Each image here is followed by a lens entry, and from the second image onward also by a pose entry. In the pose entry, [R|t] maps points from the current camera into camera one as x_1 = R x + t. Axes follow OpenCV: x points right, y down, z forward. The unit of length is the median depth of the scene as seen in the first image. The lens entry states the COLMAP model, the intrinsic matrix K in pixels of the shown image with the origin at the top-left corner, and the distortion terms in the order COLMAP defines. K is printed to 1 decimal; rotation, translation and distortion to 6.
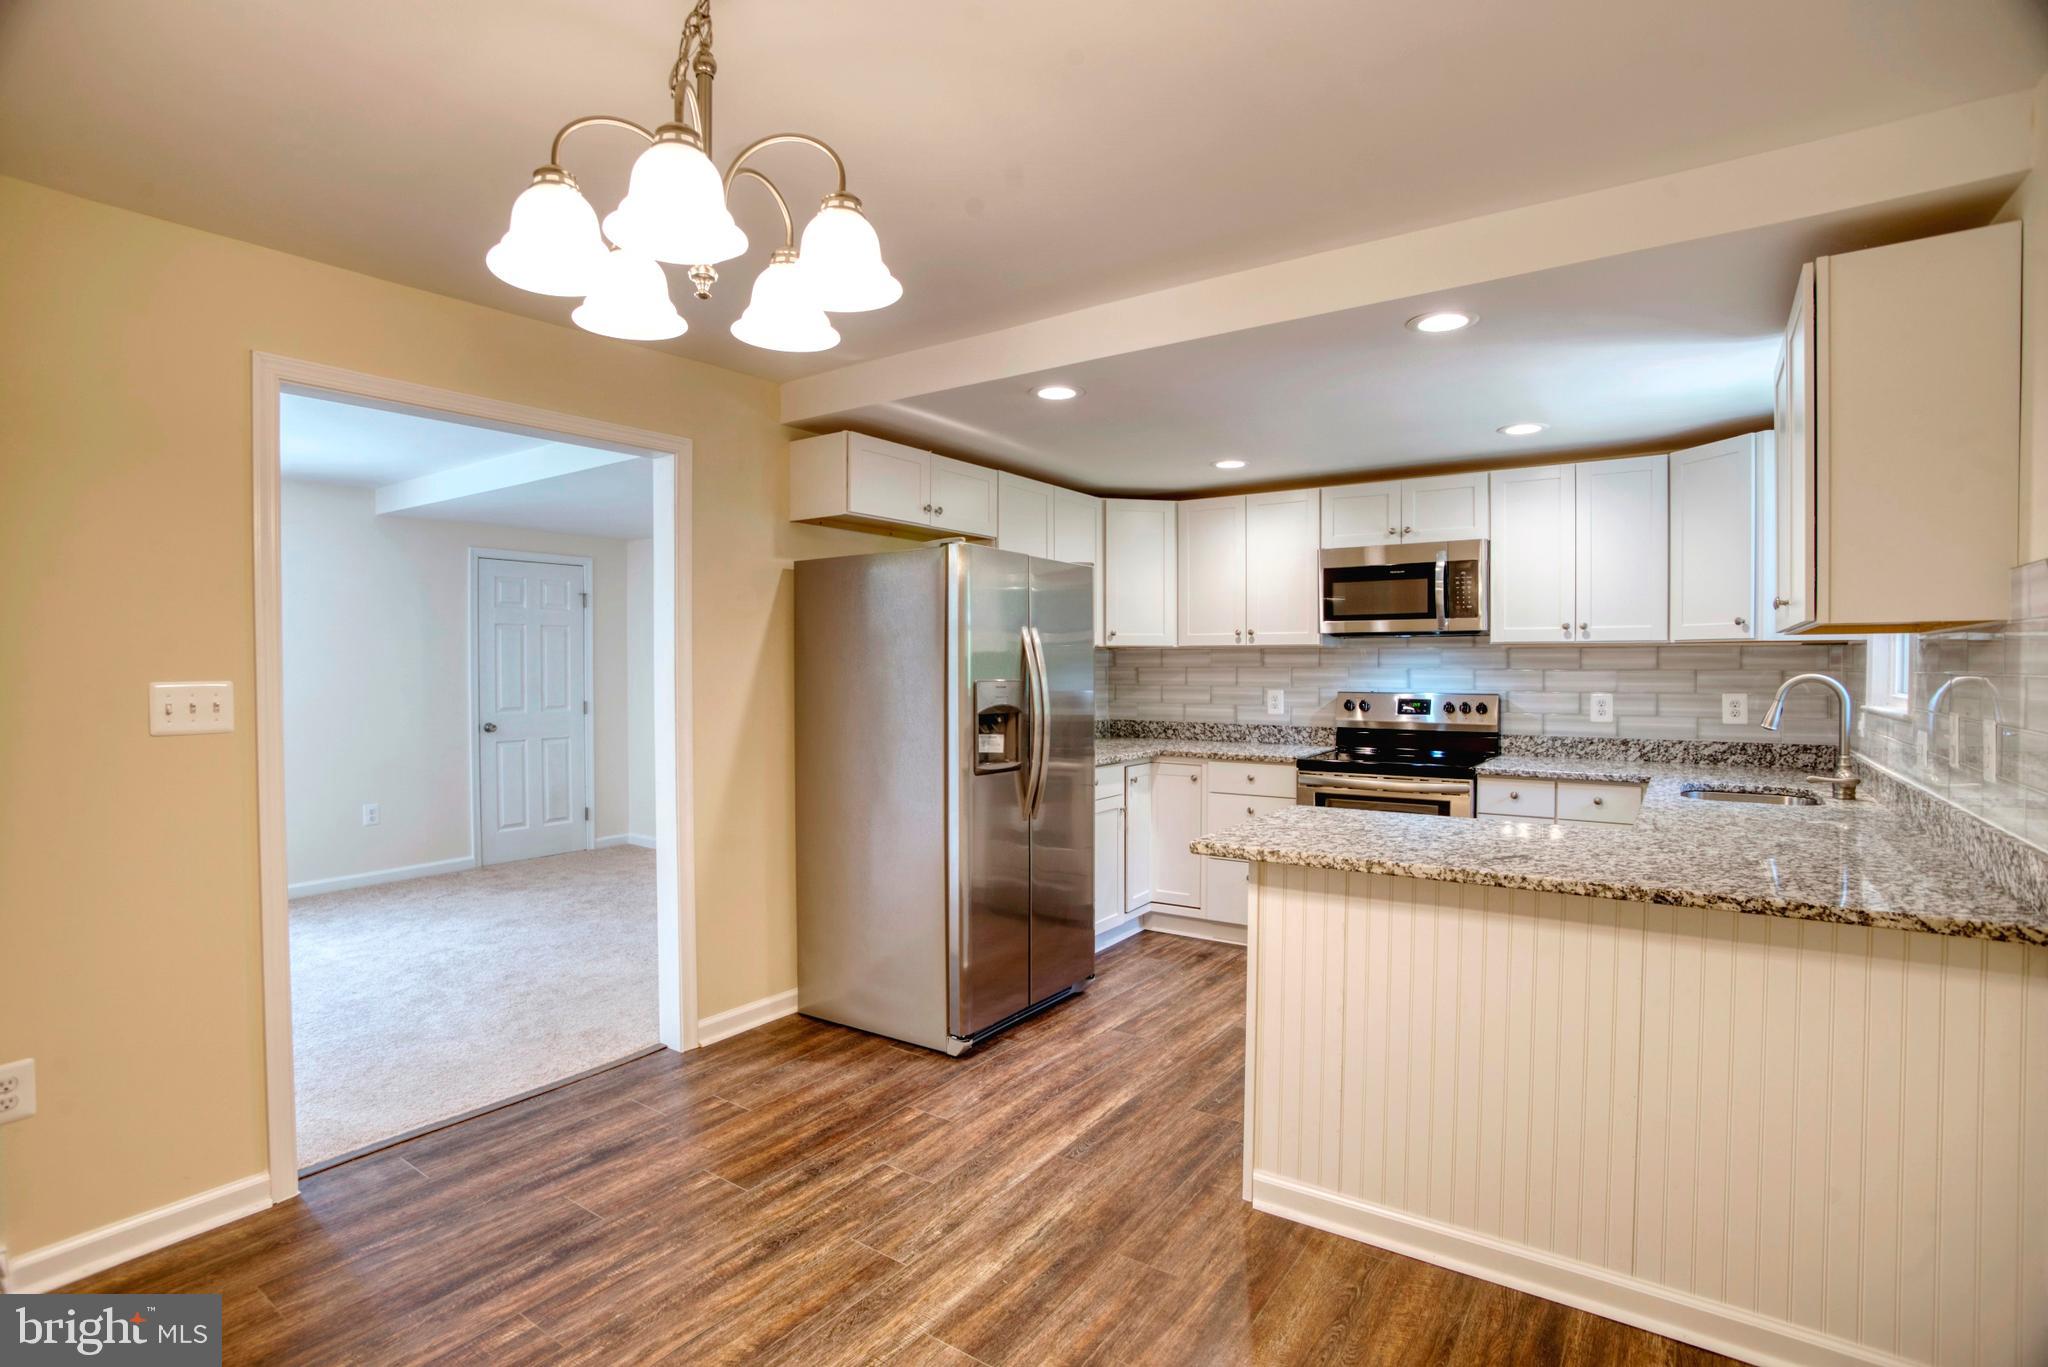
lens RADIAL K [[999.0, 0, 1029.5], [0, 999.0, 686.4], [0, 0, 1]] dist [-0.062385, 0.010742]
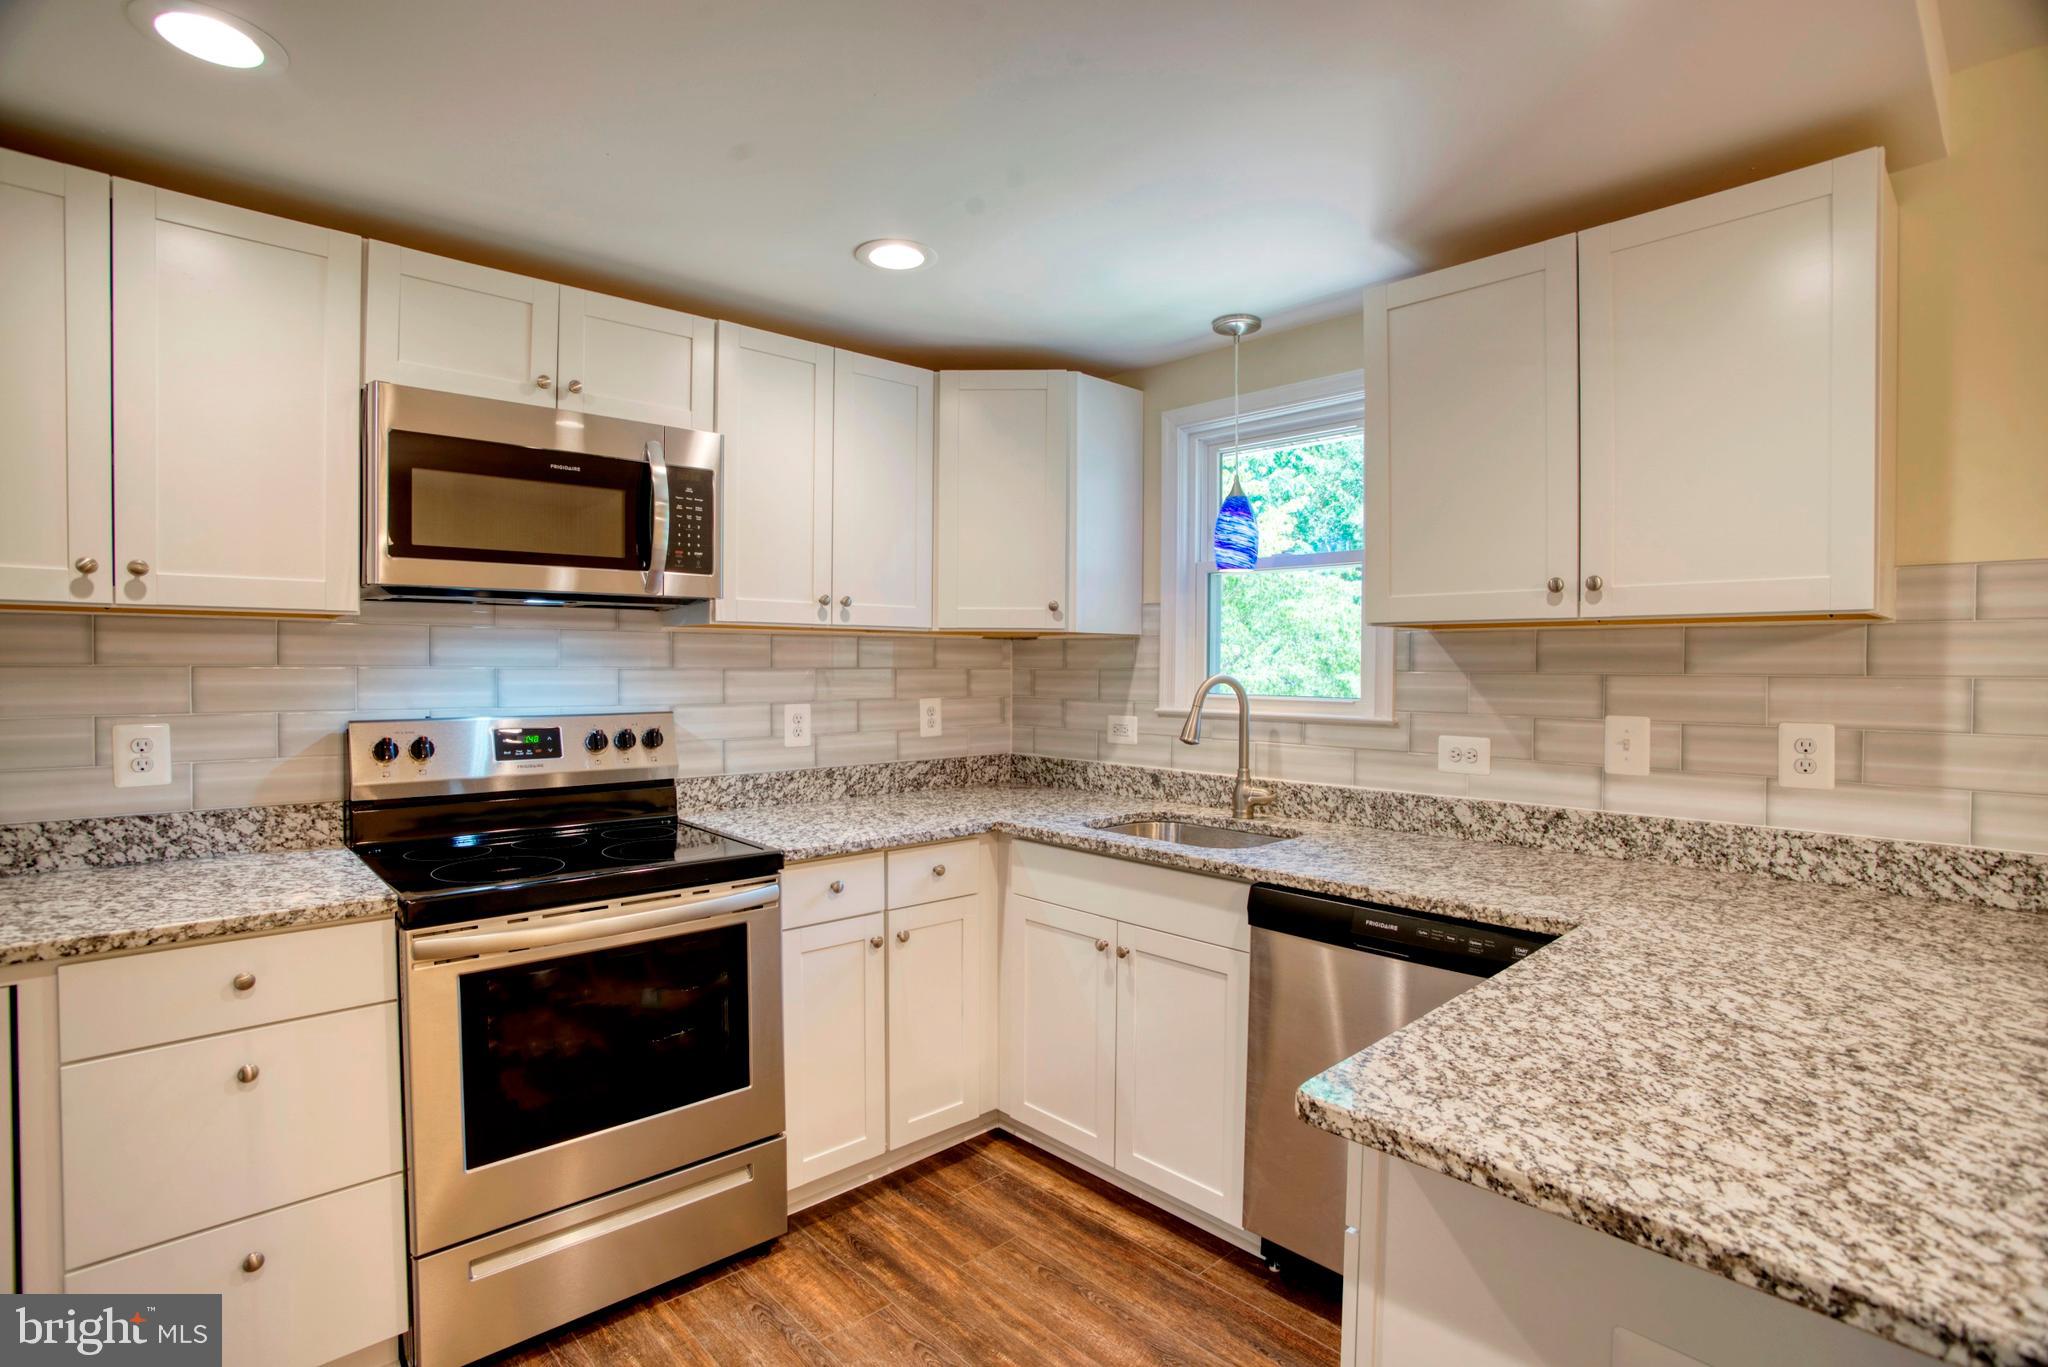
lens RADIAL K [[999.0, 0, 1012.1], [0, 999.0, 673.3], [0, 0, 1]] dist [-0.062385, 0.010742]
pose [[0.213167, -0.010084, 0.976964, -0.051950], [0.014446, 0.999870, 0.007168, -0.016435], [-0.976909, 0.012585, 0.213285, 0.695223]]
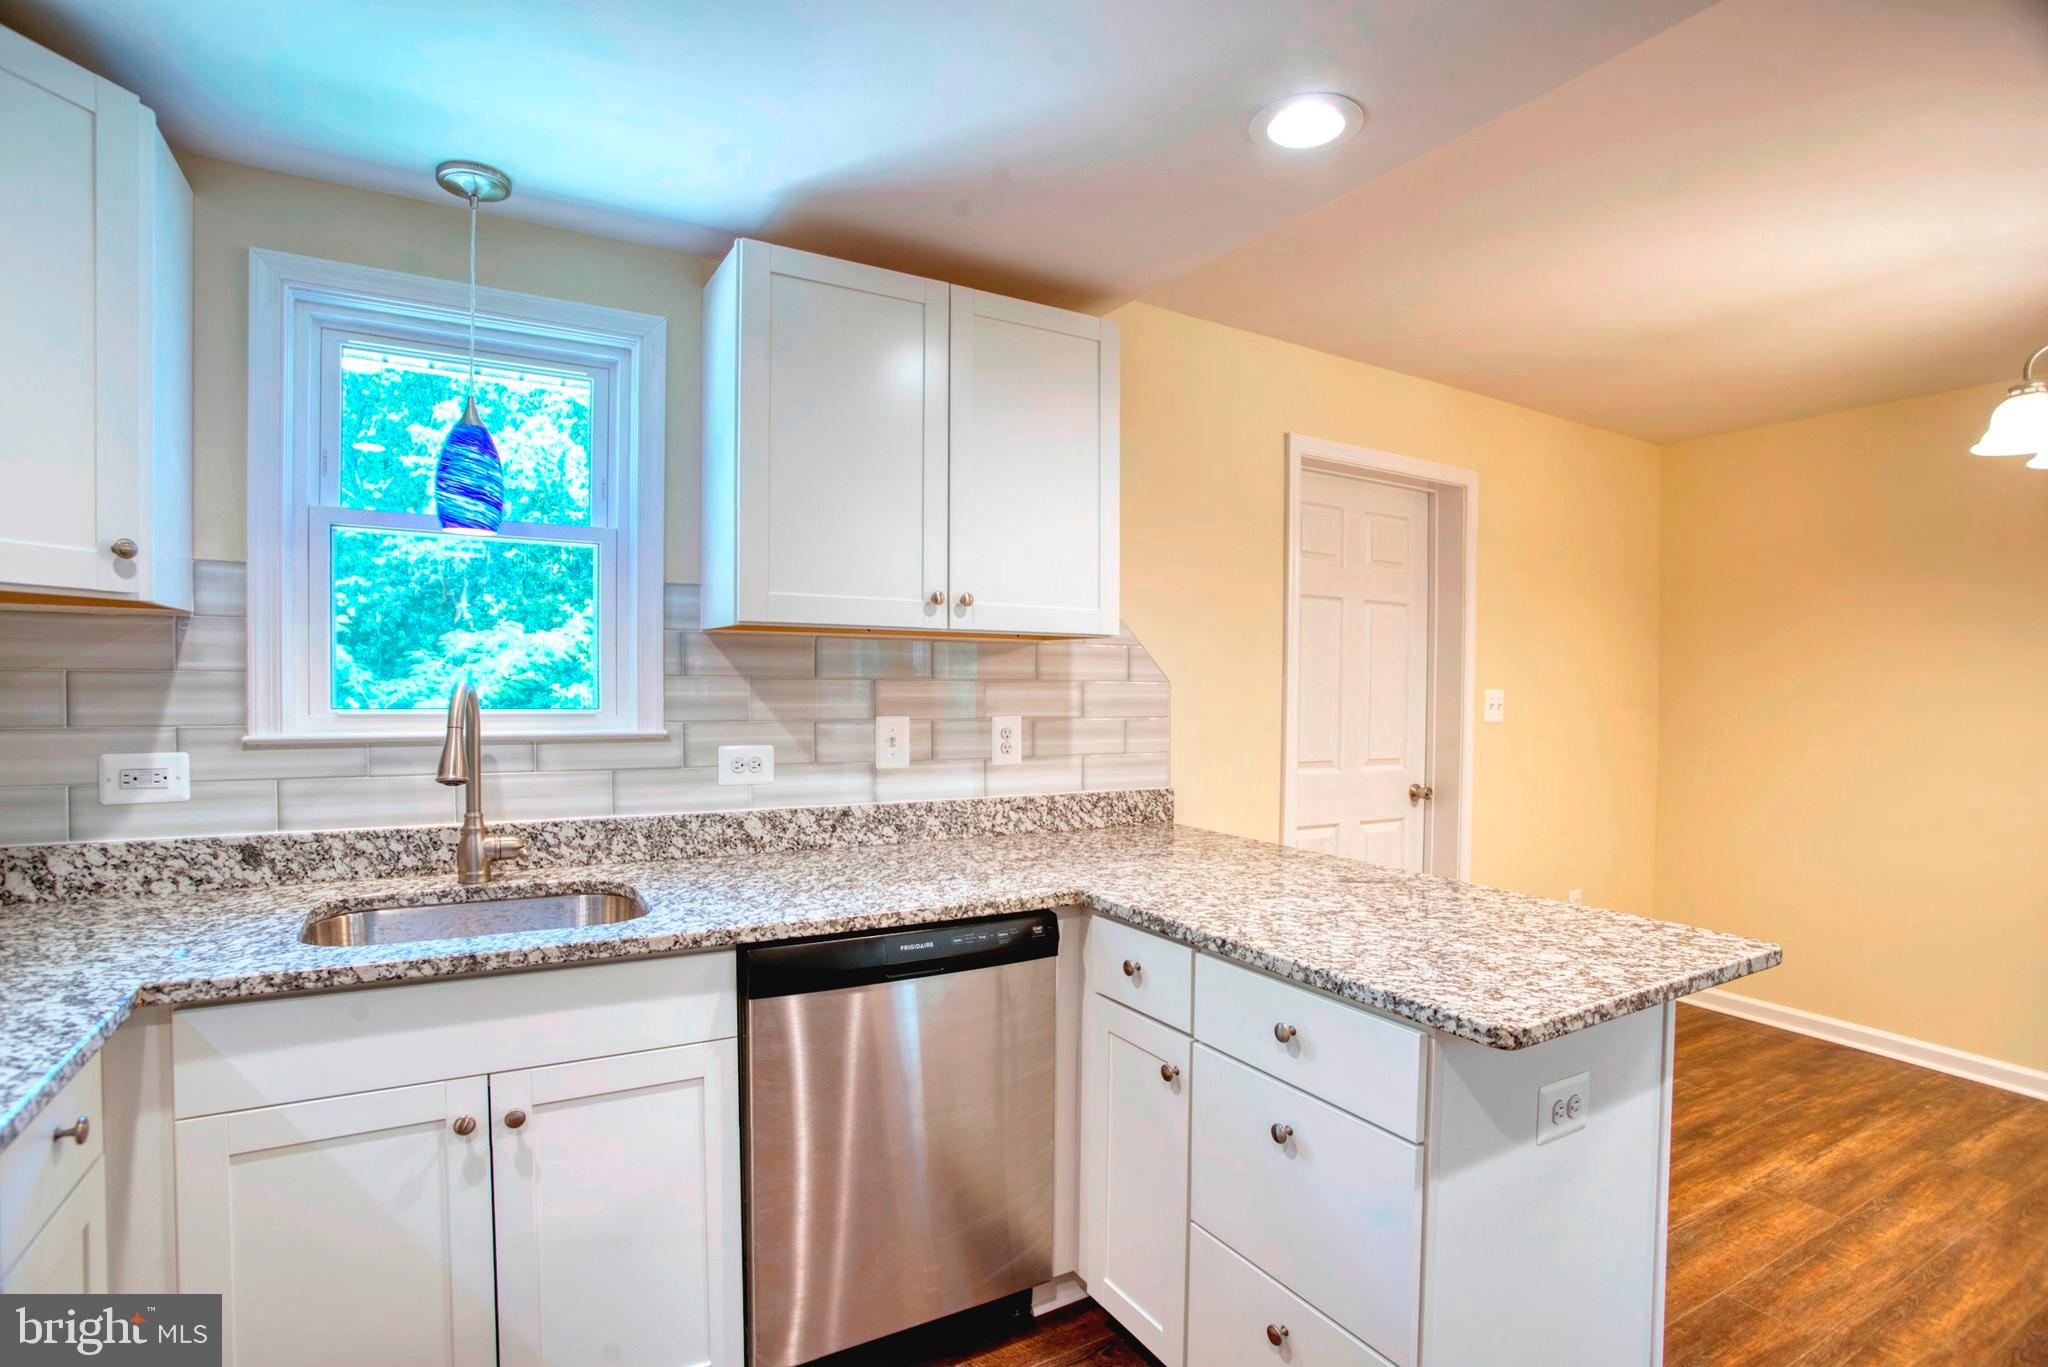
lens RADIAL K [[999.0, 0, 1023.1], [0, 999.0, 684.1], [0, 0, 1]] dist [-0.062385, 0.010742]
pose [[-0.907132, -0.017648, 0.420477, 0.154139], [-0.007589, 0.999644, 0.025586, -0.019686], [-0.420779, 0.020019, -0.906942, 0.939912]]
